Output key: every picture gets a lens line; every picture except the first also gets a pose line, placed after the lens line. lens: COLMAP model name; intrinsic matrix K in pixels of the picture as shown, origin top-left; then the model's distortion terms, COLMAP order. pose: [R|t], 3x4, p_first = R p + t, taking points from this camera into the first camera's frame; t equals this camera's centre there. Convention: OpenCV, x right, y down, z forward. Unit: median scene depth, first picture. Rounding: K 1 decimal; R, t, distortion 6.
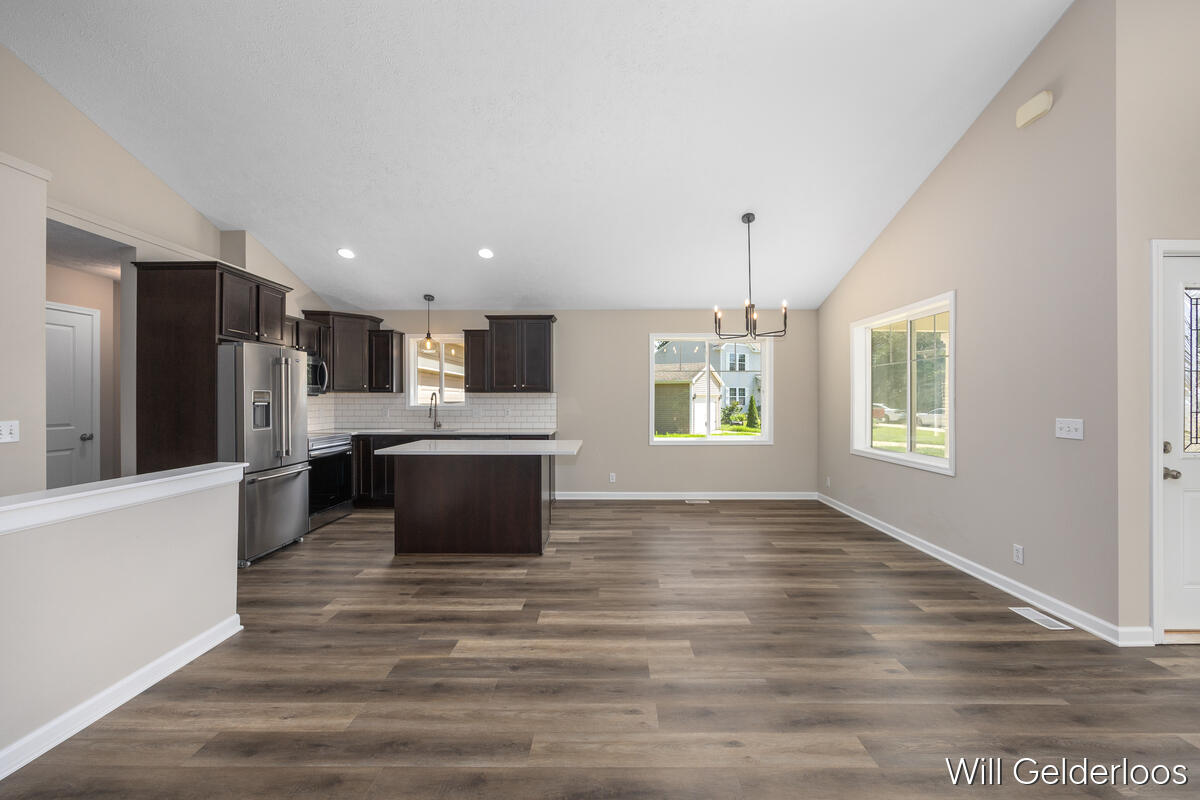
lens RADIAL K [[478.6, 0, 598.9], [0, 478.6, 396.9], [0, 0, 1]] dist [0.000951, -0.000729]
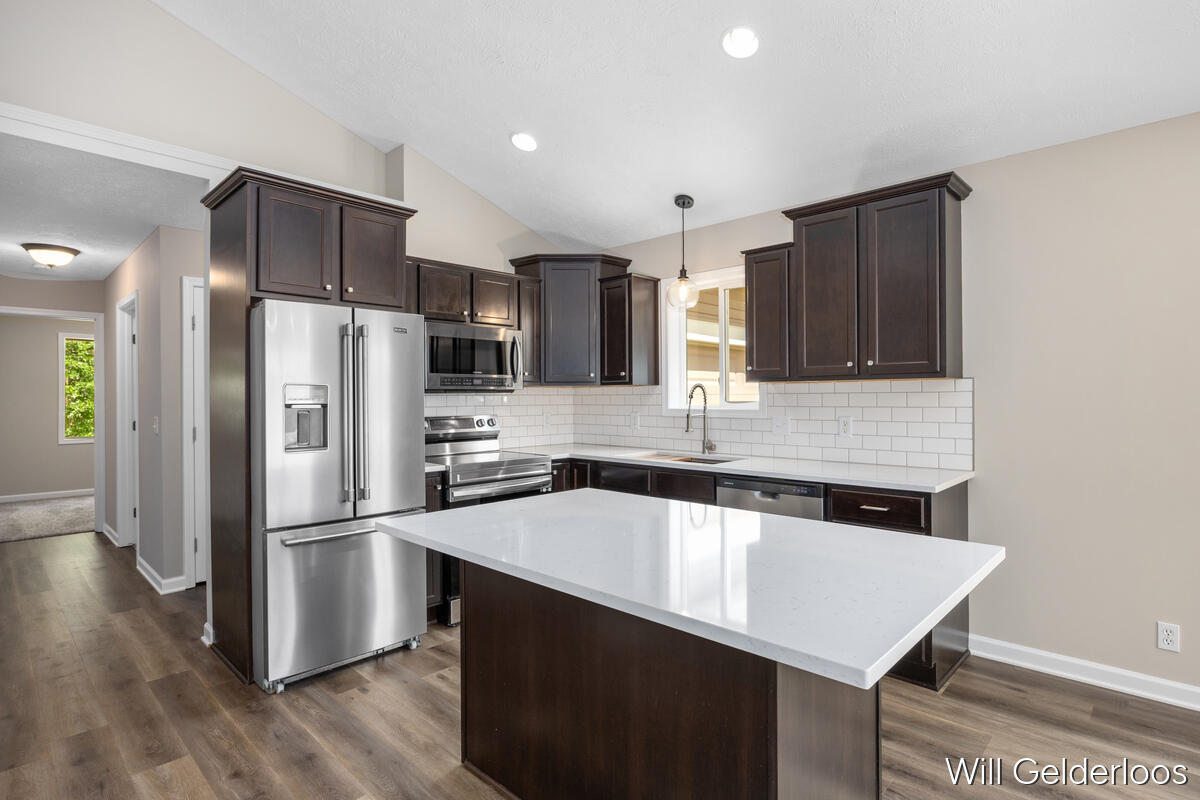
lens RADIAL K [[603.5, 0, 601.7], [0, 603.5, 393.6], [0, 0, 1]] dist [-0.014185, 0.001069]
pose [[0.734547, -0.006507, -0.678527, 0.031270], [0.008754, 0.999962, -0.000112, 0.001285], [0.678502, -0.005857, 0.734575, 0.673652]]
